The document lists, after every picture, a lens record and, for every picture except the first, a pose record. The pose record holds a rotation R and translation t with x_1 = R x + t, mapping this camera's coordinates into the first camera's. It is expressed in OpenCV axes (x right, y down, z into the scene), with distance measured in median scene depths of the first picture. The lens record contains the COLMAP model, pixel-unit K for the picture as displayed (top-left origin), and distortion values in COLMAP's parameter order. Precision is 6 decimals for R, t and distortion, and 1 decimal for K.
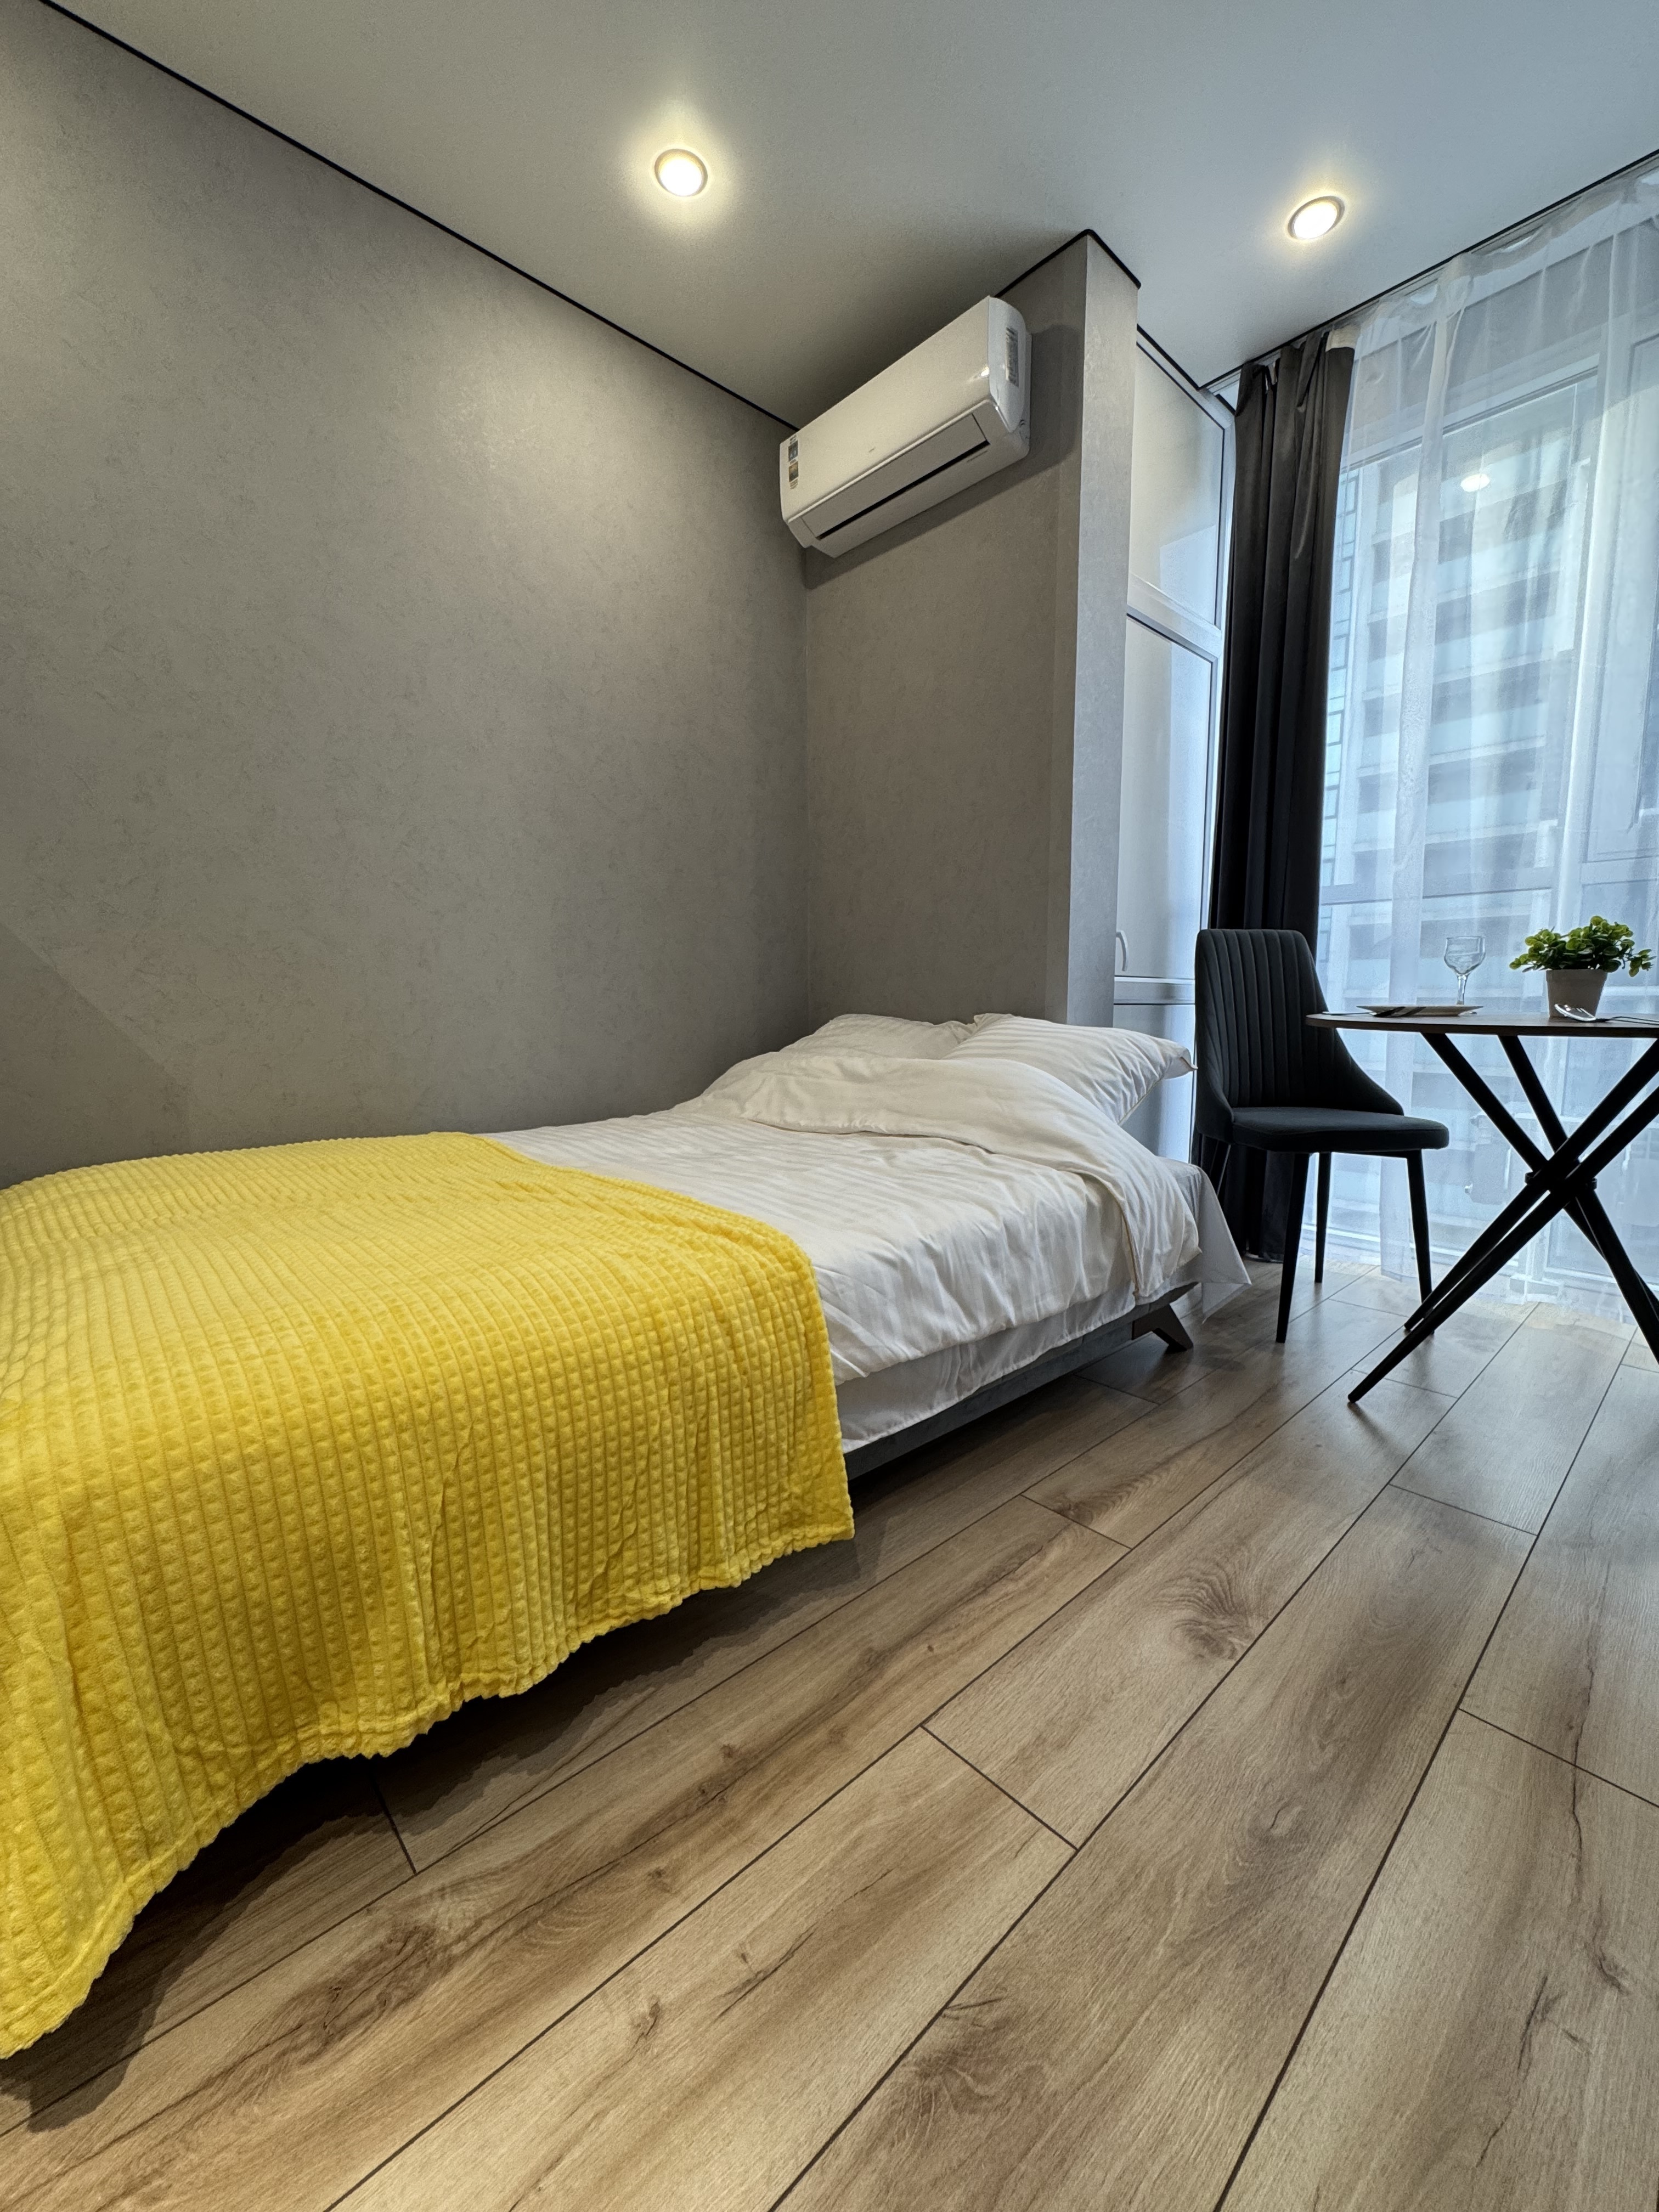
lens RADIAL K [[883.2, 0, 830.8], [0, 883.2, 1103.8], [0, 0, 1]] dist [-0.002065, 0.000020]
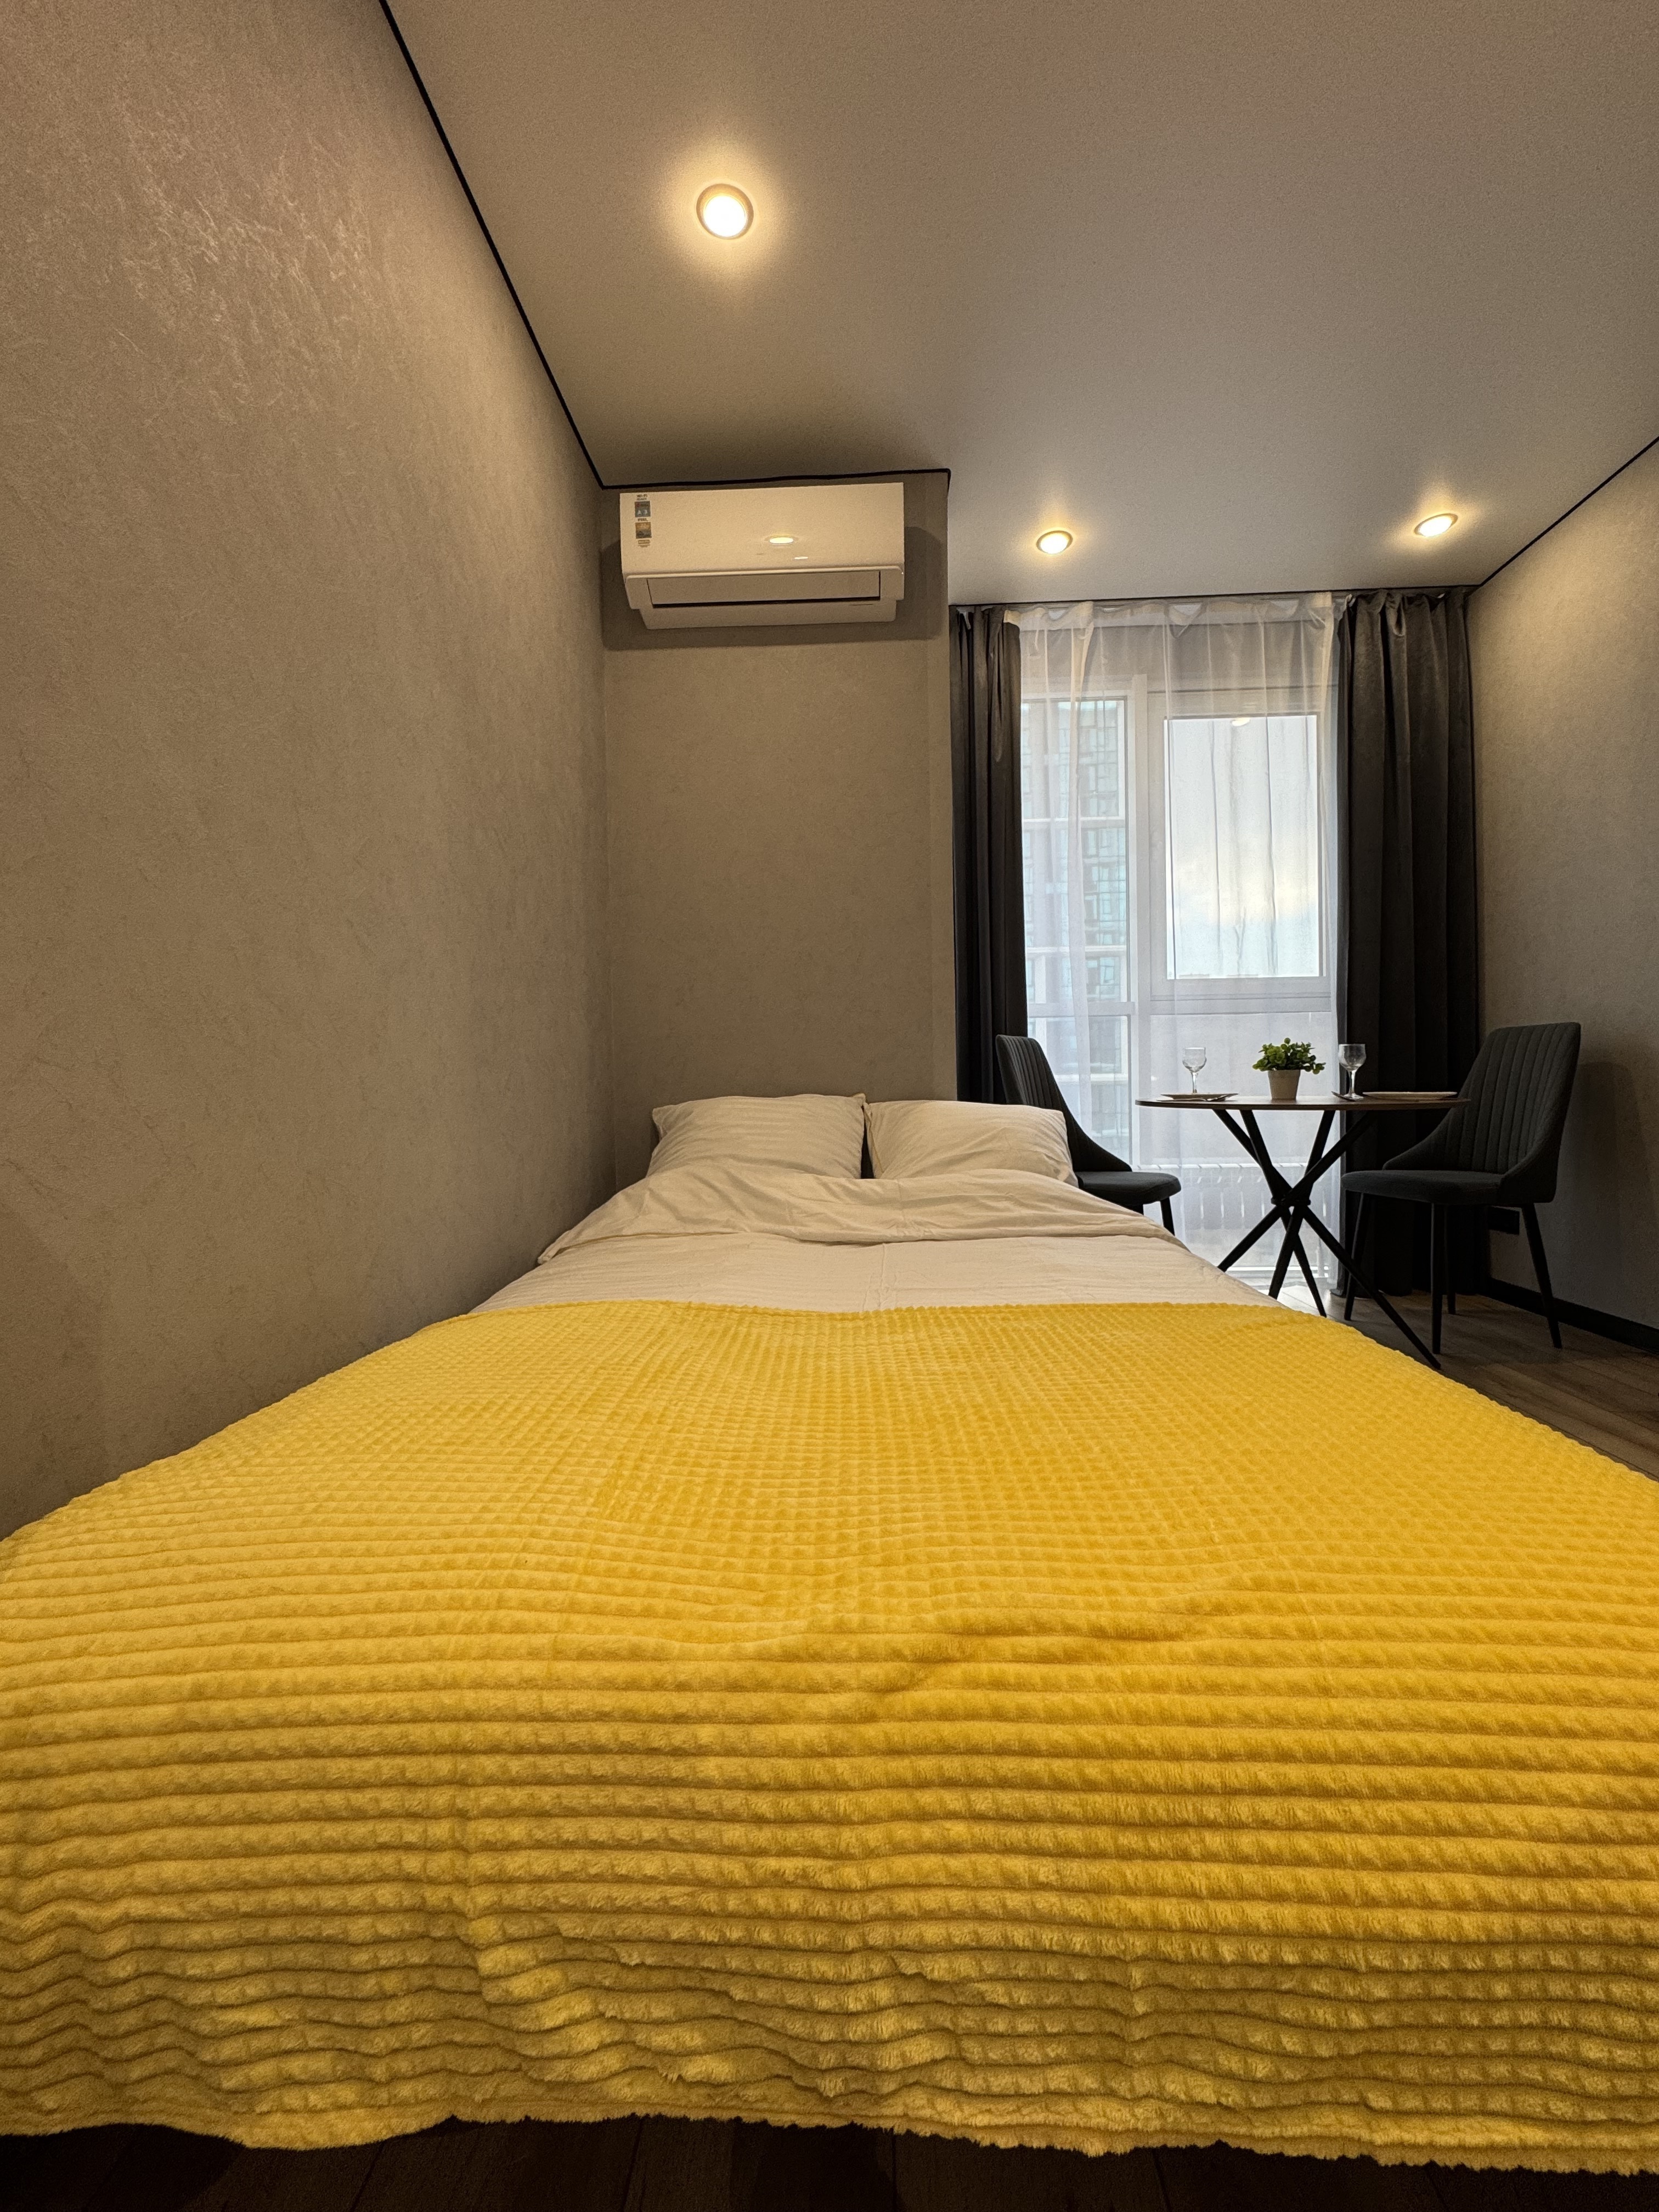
lens RADIAL K [[883.2, 0, 833.7], [0, 883.2, 1104.2], [0, 0, 1]] dist [-0.002065, 0.000020]
pose [[0.708532, -0.022505, 0.705320, -1.022176], [0.096512, 0.993190, -0.065262, -0.072241], [-0.699048, 0.114312, 0.705879, 0.500901]]
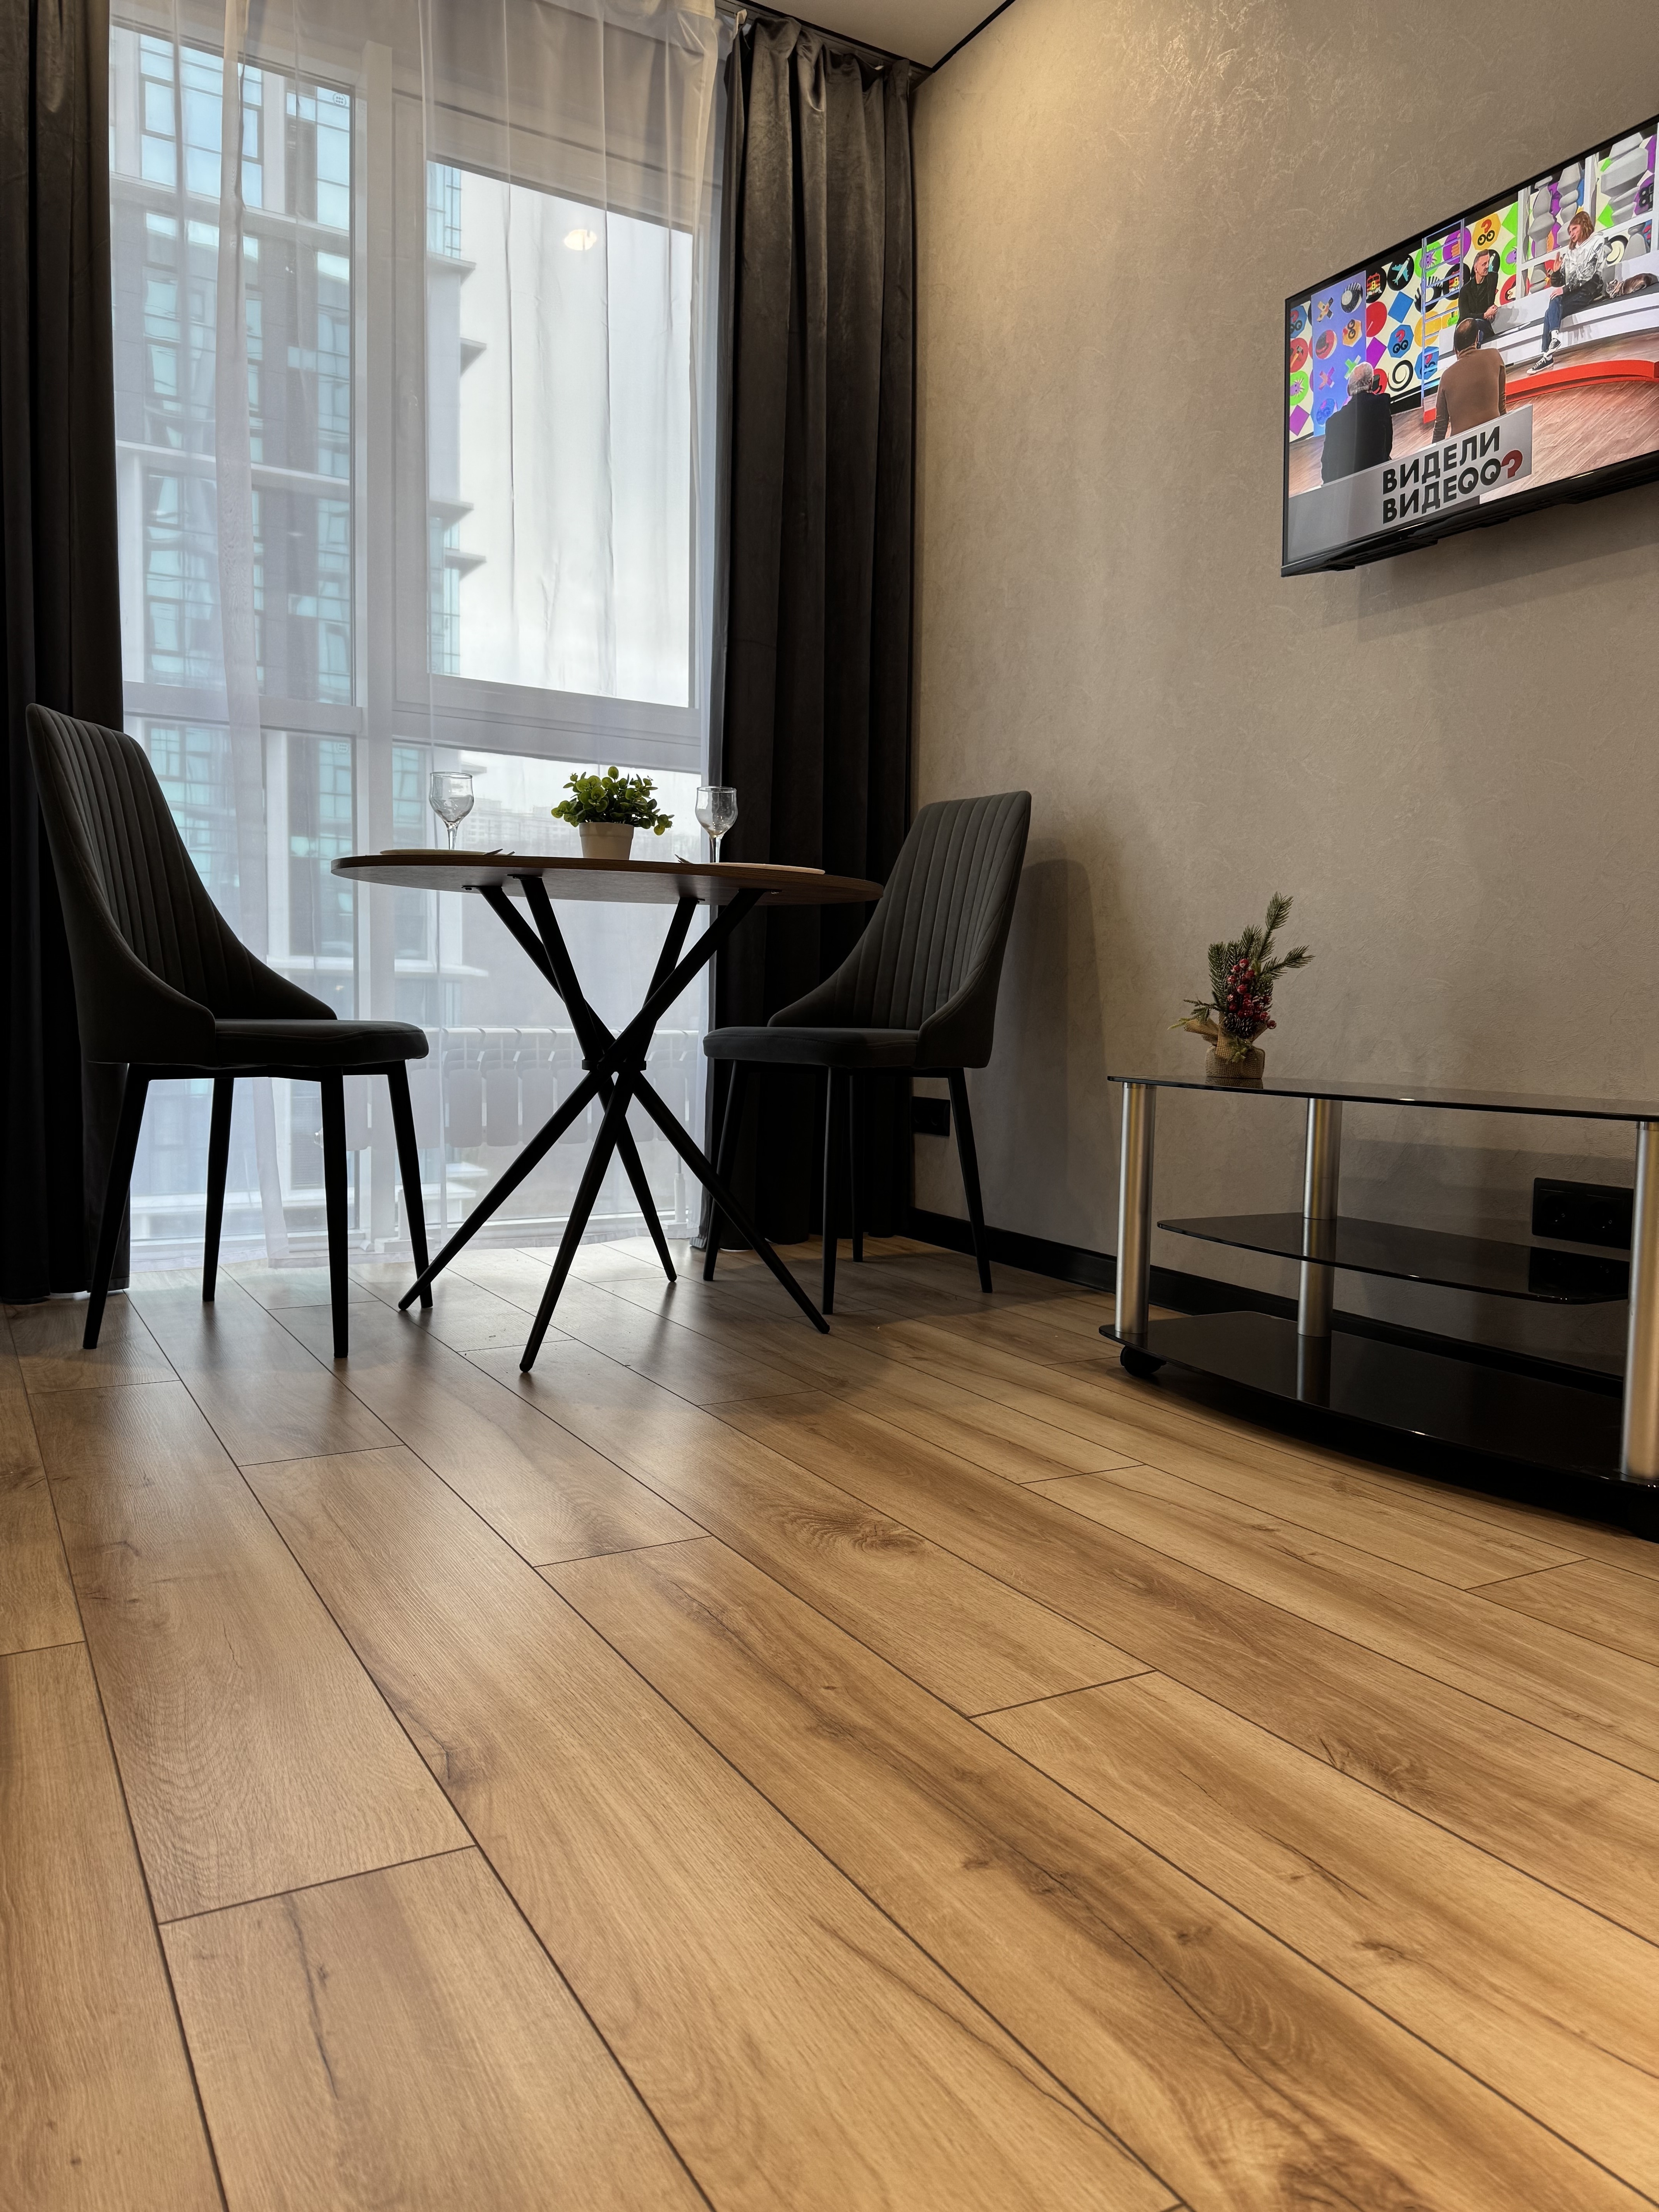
lens RADIAL K [[1565.4, 0, 828.0], [0, 1565.4, 1108.0], [0, 0, 1]] dist [0.033597, -0.046257]
pose [[0.224220, -0.064501, 0.972402, -0.745626], [0.091548, 0.994789, 0.044877, 0.093815], [-0.970229, 0.078960, 0.228956, 0.510027]]
